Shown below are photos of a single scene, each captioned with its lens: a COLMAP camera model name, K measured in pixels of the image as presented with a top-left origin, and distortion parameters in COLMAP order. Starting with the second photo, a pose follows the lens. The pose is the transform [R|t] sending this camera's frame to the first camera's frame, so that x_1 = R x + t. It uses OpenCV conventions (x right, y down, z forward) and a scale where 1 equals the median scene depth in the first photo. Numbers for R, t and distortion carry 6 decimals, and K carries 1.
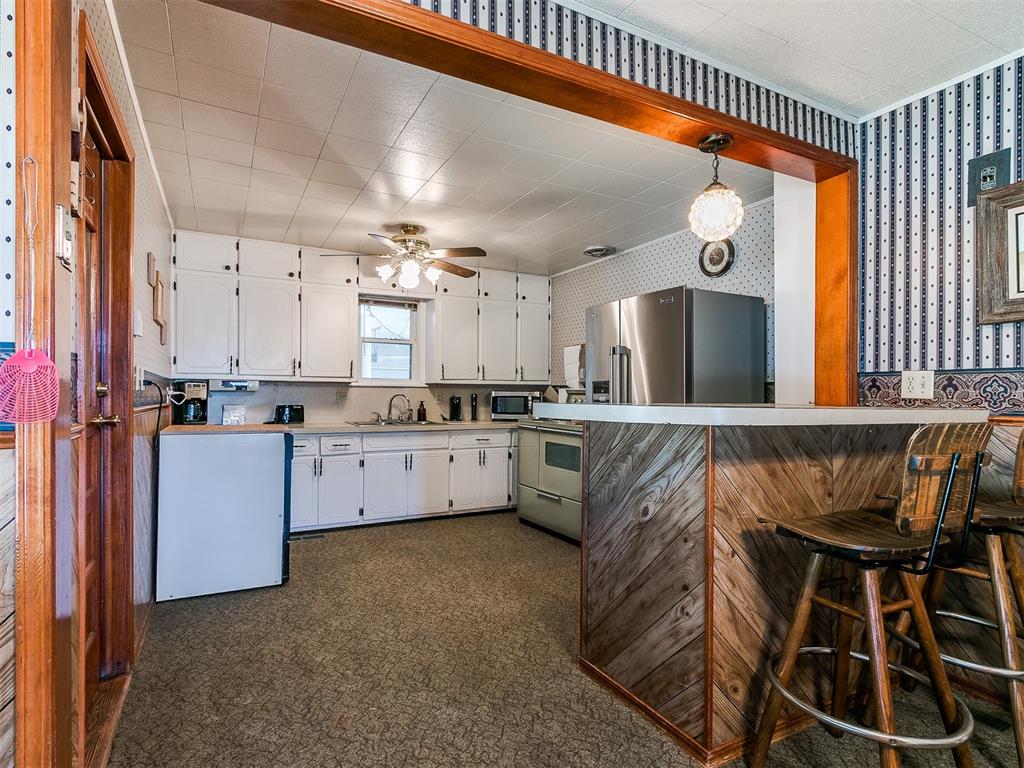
lens RADIAL K [[527.1, 0, 480.1], [0, 527.1, 390.7], [0, 0, 1]] dist [-0.004924, -0.000781]
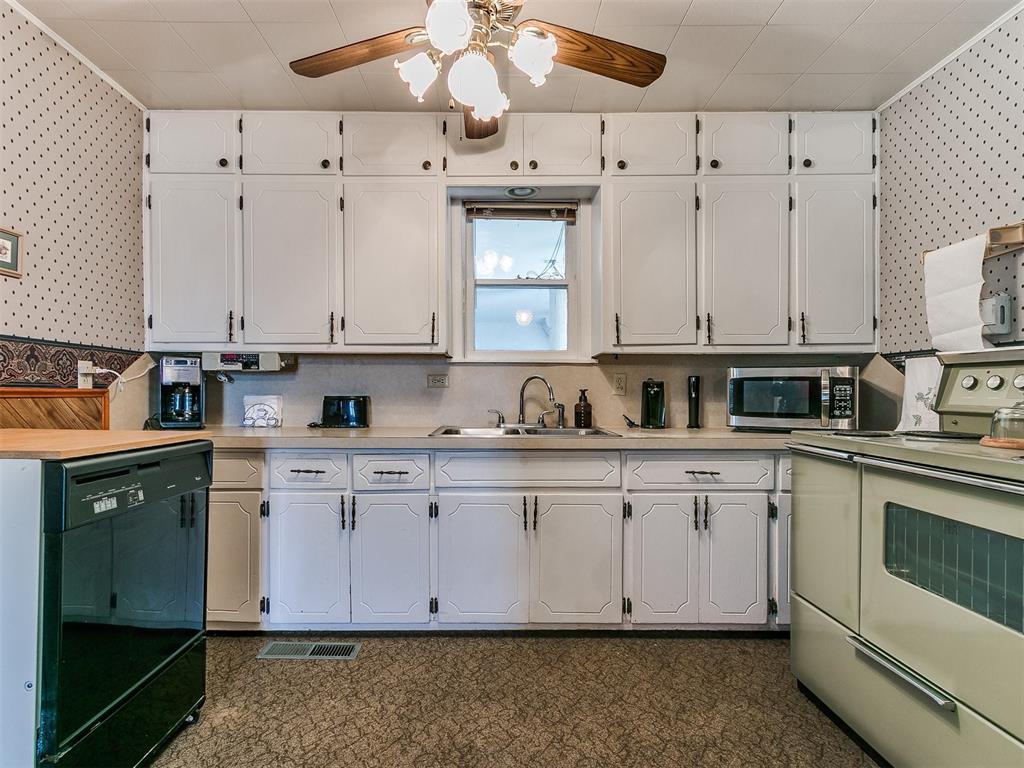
lens RADIAL K [[524.4, 0, 497.9], [0, 524.4, 391.0], [0, 0, 1]] dist [0.005810, -0.000556]
pose [[0.897203, -0.005901, -0.441578, 0.054817], [0.005218, 0.999983, -0.002761, 0.027196], [0.441587, 0.000173, 0.897219, 0.609647]]
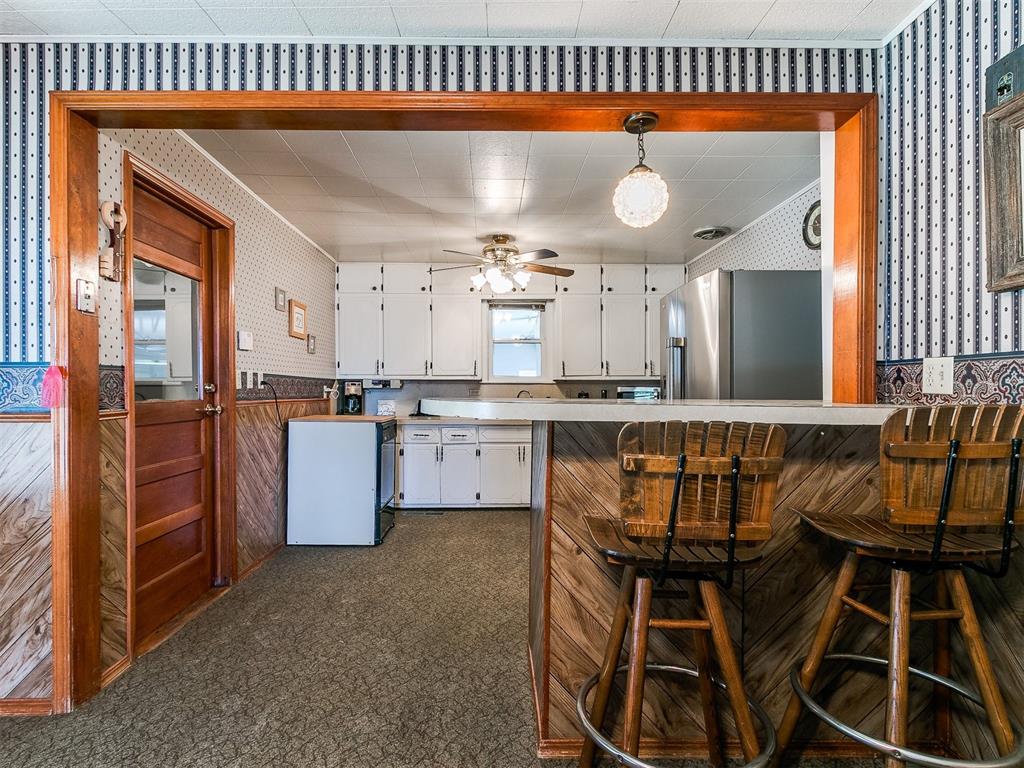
lens RADIAL K [[527.1, 0, 494.6], [0, 527.1, 390.4], [0, 0, 1]] dist [-0.004924, -0.000781]
pose [[0.898069, -0.003536, -0.439840, 0.313455], [0.006438, 0.999966, 0.005107, 0.000973], [0.439807, -0.007418, 0.898062, 0.017757]]
